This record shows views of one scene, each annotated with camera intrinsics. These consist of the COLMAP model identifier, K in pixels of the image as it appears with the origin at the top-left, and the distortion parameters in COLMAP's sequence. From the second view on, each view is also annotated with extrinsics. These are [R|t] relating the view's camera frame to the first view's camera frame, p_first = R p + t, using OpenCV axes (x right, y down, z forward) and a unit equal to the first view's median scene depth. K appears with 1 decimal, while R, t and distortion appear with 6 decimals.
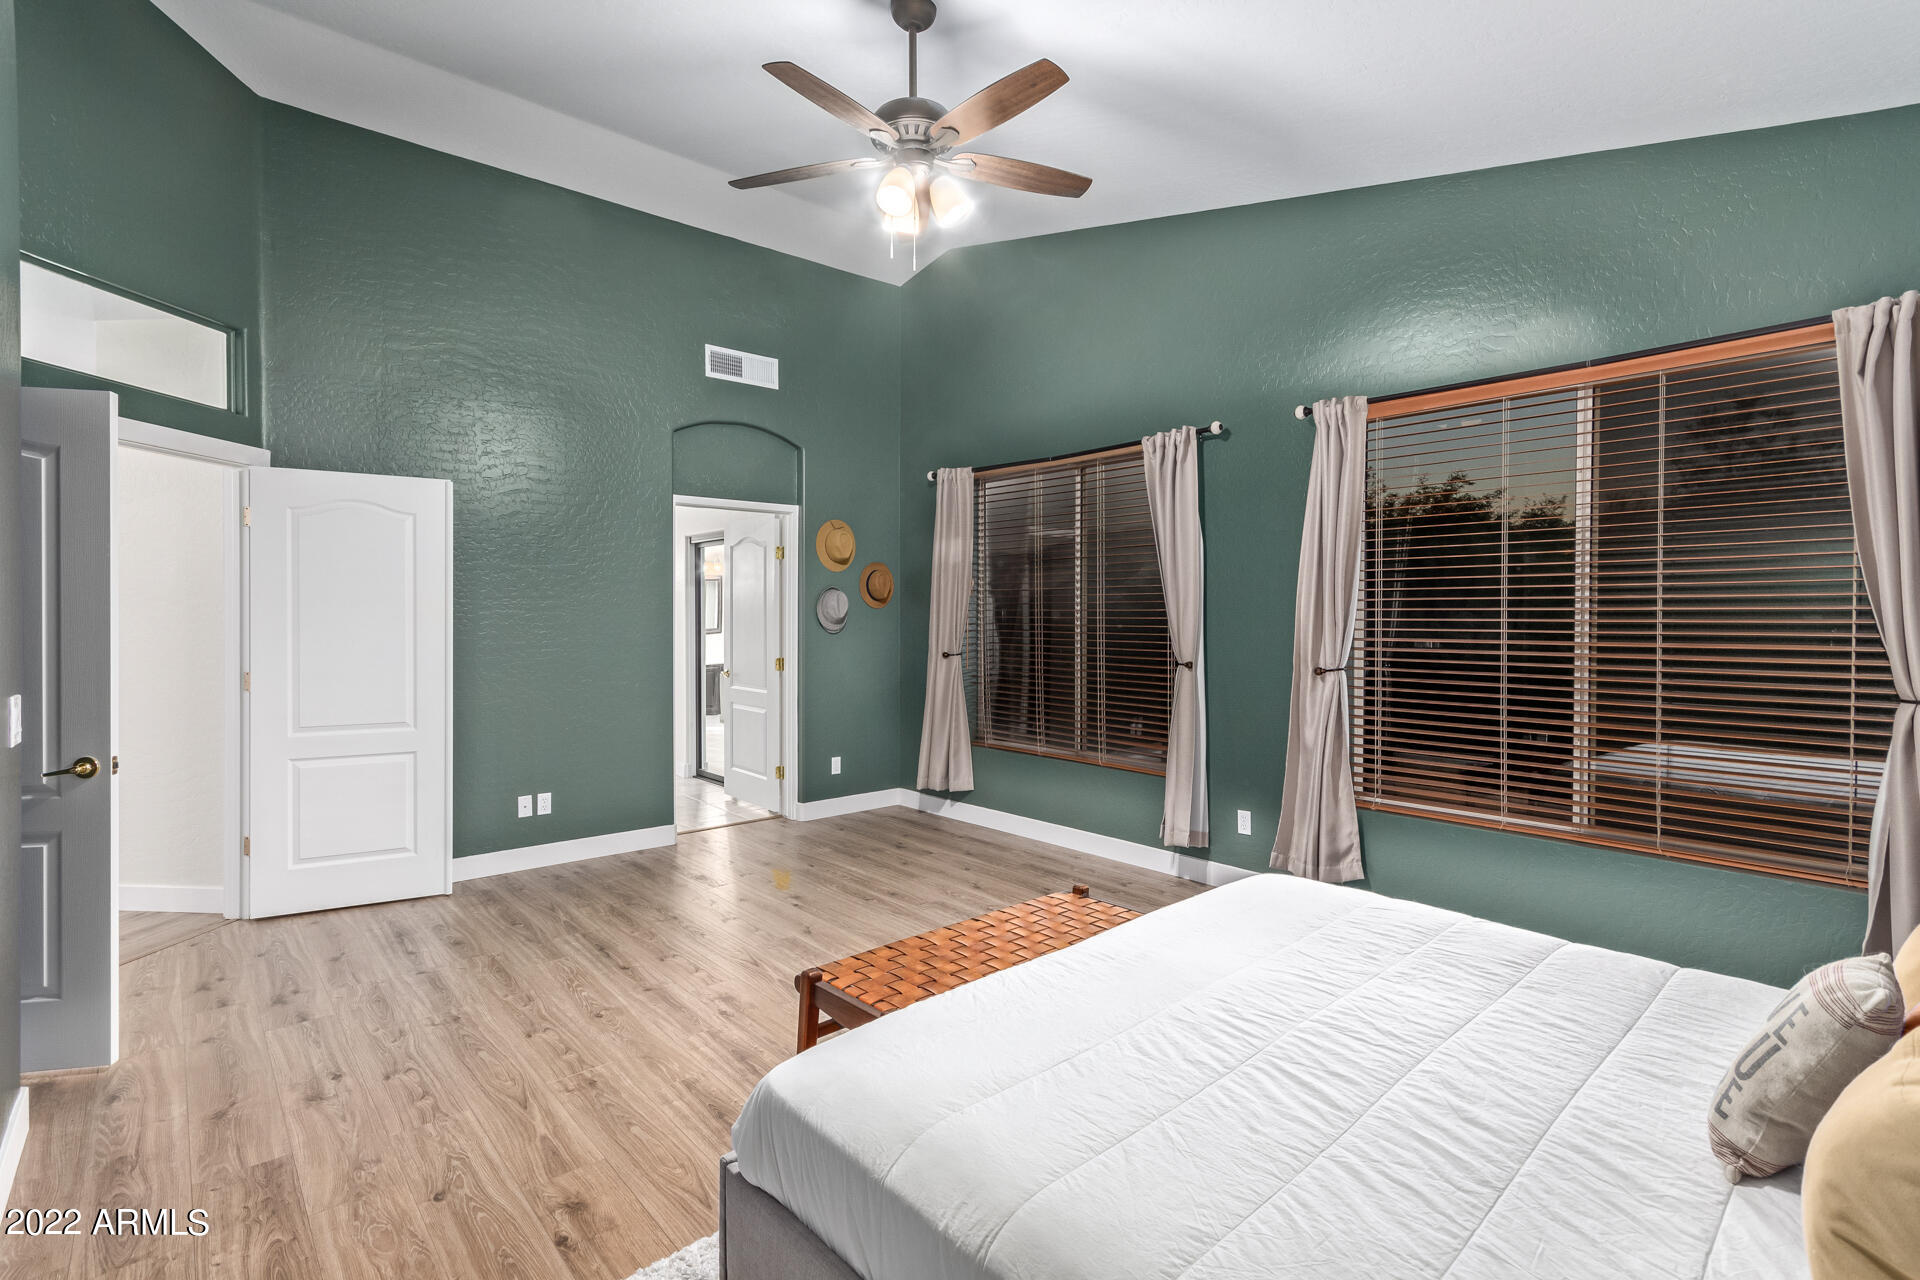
lens RADIAL K [[896.3, 0, 968.7], [0, 896.3, 627.3], [0, 0, 1]] dist [0.006486, -0.000291]
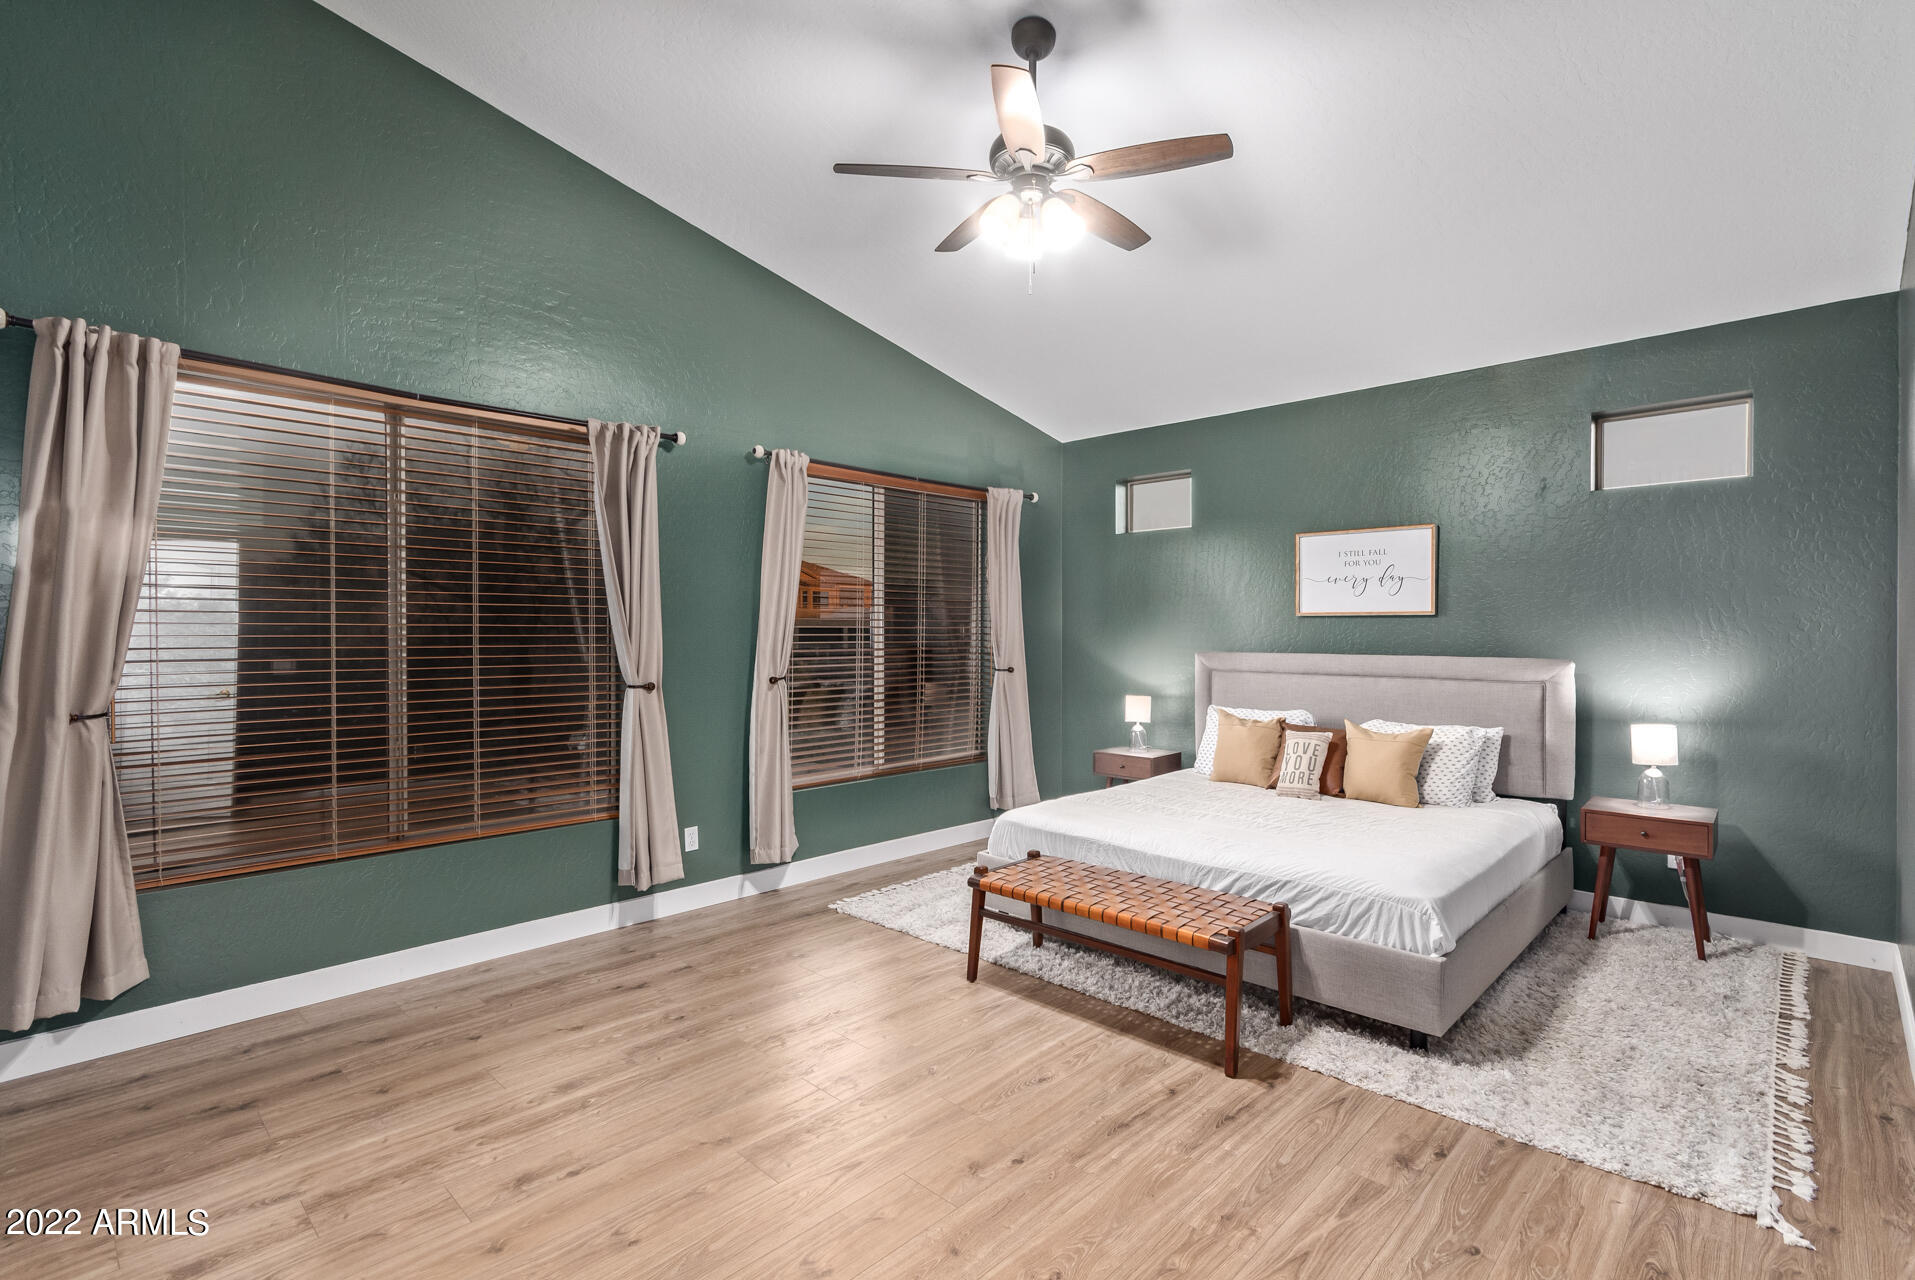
lens RADIAL K [[894.0, 0, 968.0], [0, 894.0, 639.2], [0, 0, 1]] dist [0.006486, -0.000291]
pose [[-0.079668, -0.010332, 0.996768, -0.820546], [0.012732, 0.999854, 0.011382, -0.014983], [-0.996740, 0.013598, -0.079524, 0.885010]]
